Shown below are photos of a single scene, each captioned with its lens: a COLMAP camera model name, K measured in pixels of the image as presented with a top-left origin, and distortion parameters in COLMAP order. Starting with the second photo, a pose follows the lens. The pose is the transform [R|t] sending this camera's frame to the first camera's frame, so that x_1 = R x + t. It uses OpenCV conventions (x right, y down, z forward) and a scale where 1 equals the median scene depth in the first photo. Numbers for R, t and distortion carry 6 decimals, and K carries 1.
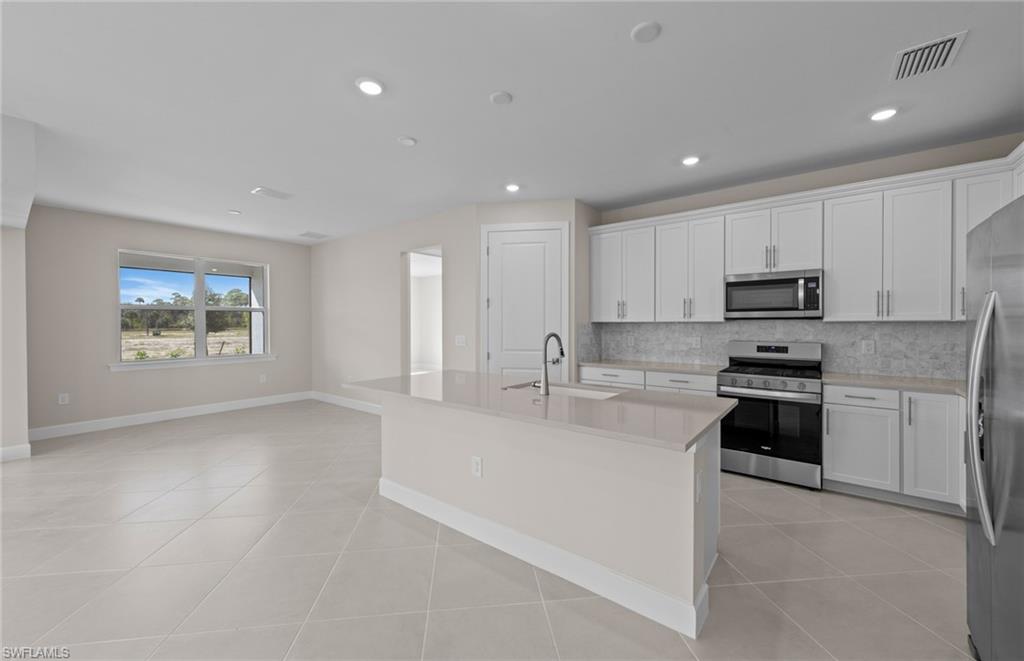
lens RADIAL K [[399.2, 0, 511.6], [0, 399.2, 326.9], [0, 0, 1]] dist [0.006156, 0.000086]
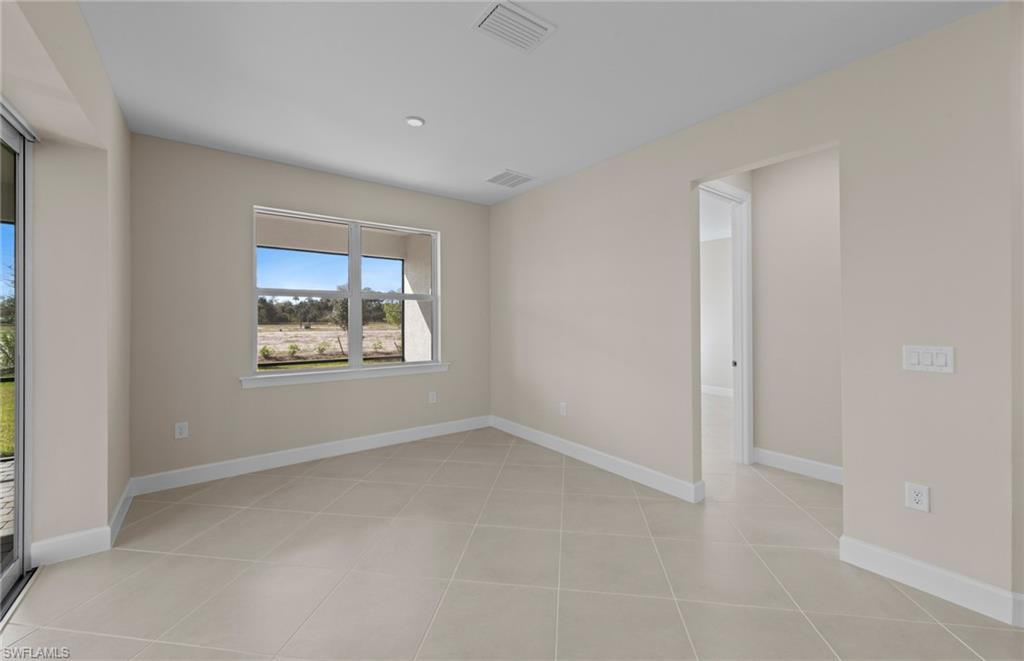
lens RADIAL K [[399.9, 0, 514.0], [0, 399.9, 319.1], [0, 0, 1]] dist [0.000912, -0.000110]
pose [[0.969220, 0.004429, -0.246156, -0.462806], [-0.006655, 0.999944, -0.008212, 0.000454], [0.246106, 0.009598, 0.969195, 0.538305]]
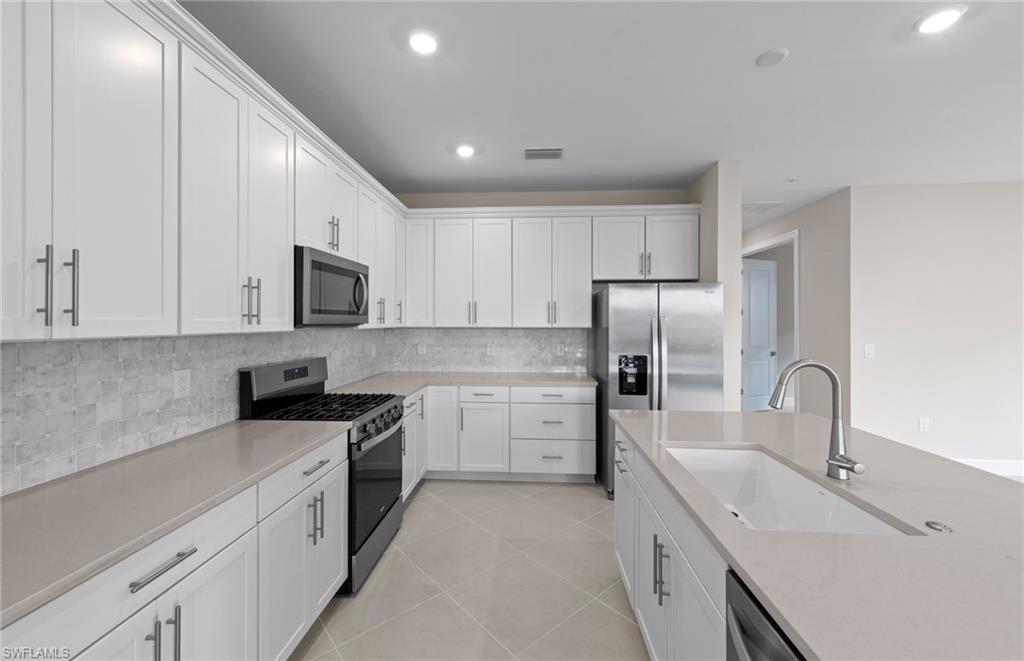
lens RADIAL K [[401.9, 0, 510.6], [0, 401.9, 324.2], [0, 0, 1]] dist [0.008265, -0.000092]
pose [[-0.568151, -0.003602, 0.822916, -0.060036], [0.005967, 0.999946, 0.008496, -0.021688], [-0.822903, 0.009737, -0.568099, 0.914606]]
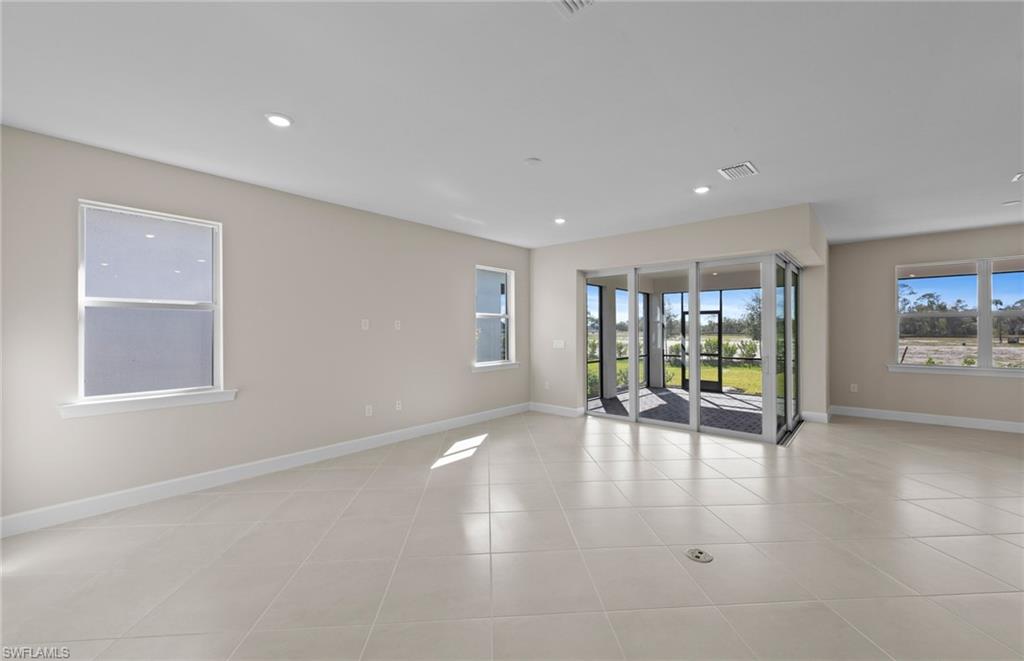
lens RADIAL K [[402.9, 0, 514.6], [0, 402.9, 332.0], [0, 0, 1]] dist [0.001889, 0.000049]
pose [[-0.052931, 0.005167, -0.998585, 0.268868], [-0.006531, 0.999963, 0.005520, -0.002520], [0.998577, 0.006814, -0.052895, -0.033103]]
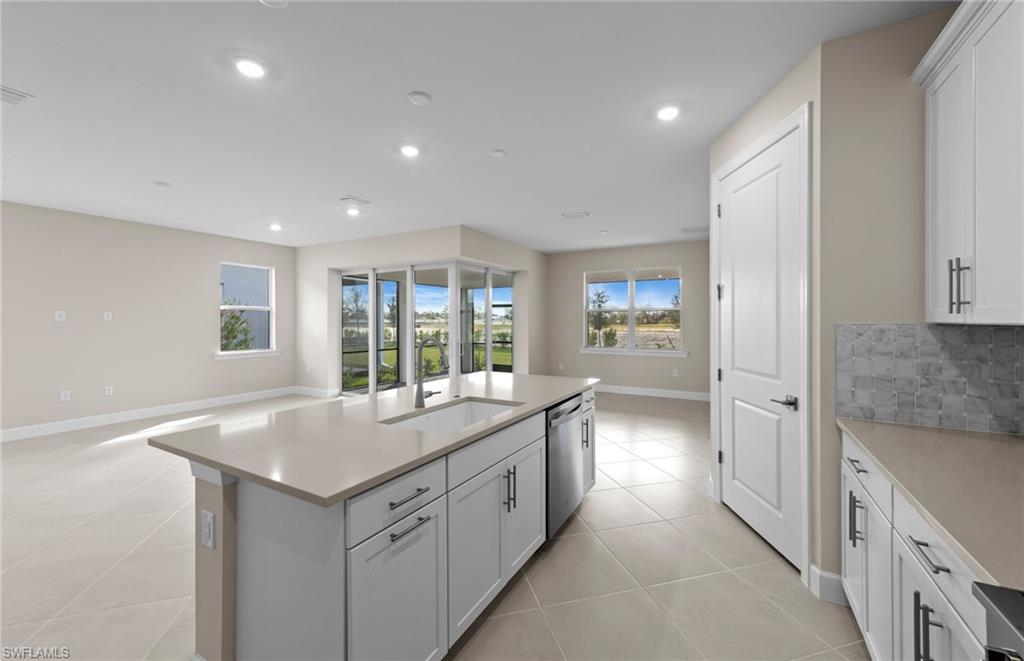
lens RADIAL K [[401.9, 0, 510.6], [0, 401.9, 324.2], [0, 0, 1]] dist [0.008265, -0.000092]
pose [[0.144290, 0.010369, -0.989481, 0.543578], [-0.007822, 0.999926, 0.009337, -0.011606], [0.989504, 0.006393, 0.144361, 0.590838]]
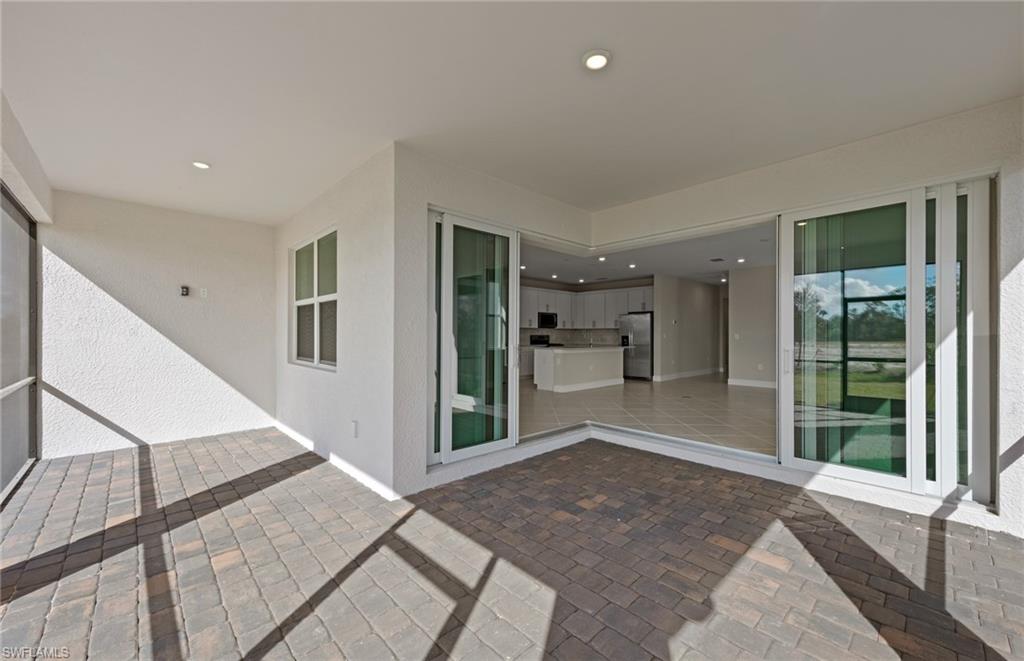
lens RADIAL K [[402.9, 0, 514.6], [0, 402.9, 332.0], [0, 0, 1]] dist [0.001889, 0.000049]
pose [[0.139017, 0.008577, 0.990253, -2.028593], [0.005605, 0.999940, -0.009447, 0.035567], [-0.990274, 0.006864, 0.138960, 0.654058]]
